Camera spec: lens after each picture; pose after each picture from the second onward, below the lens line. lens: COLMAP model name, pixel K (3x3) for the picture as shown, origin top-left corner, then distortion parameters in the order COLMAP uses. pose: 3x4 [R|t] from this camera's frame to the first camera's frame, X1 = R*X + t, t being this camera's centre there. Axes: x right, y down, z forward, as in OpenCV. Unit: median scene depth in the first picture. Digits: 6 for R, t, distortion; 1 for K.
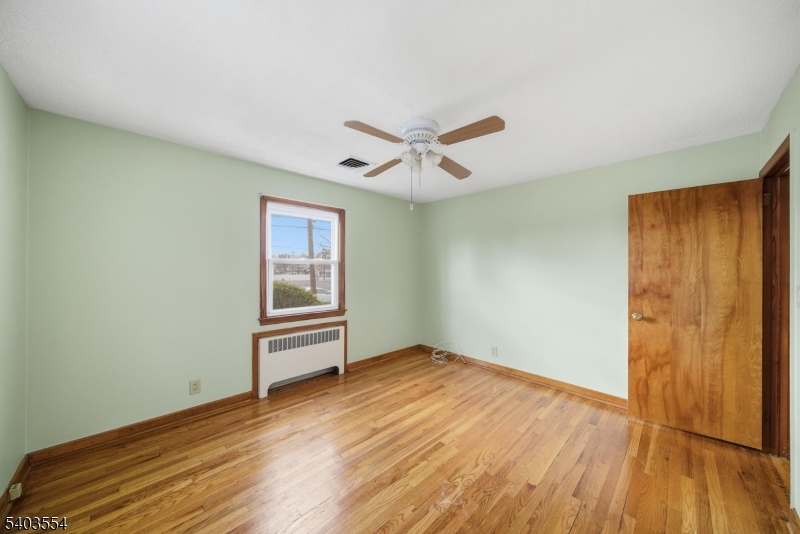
lens RADIAL K [[275.6, 0, 406.1], [0, 275.6, 262.5], [0, 0, 1]] dist [-0.002345, 0.000545]
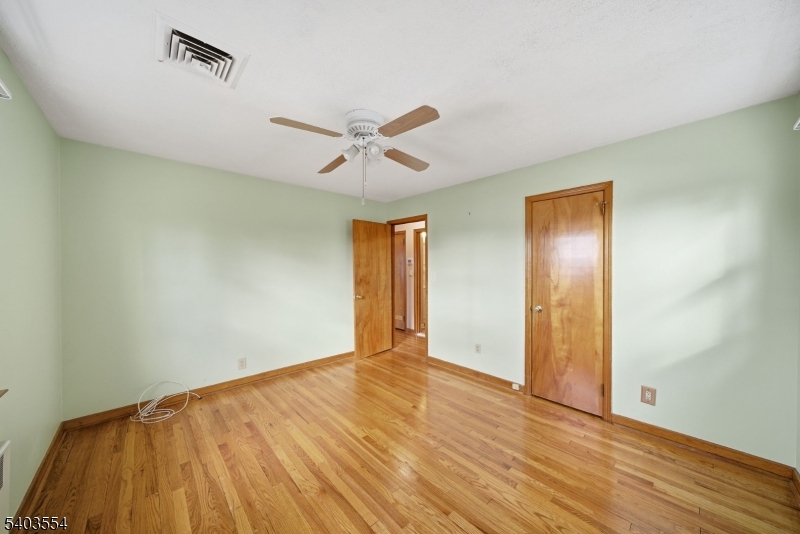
lens RADIAL K [[275.6, 0, 403.1], [0, 275.6, 272.1], [0, 0, 1]] dist [-0.002345, 0.000545]
pose [[0.024615, -0.031212, 0.999210, -0.672510], [-0.034080, 0.998905, 0.032042, -0.005248], [-0.999116, -0.034841, 0.023524, 0.643558]]
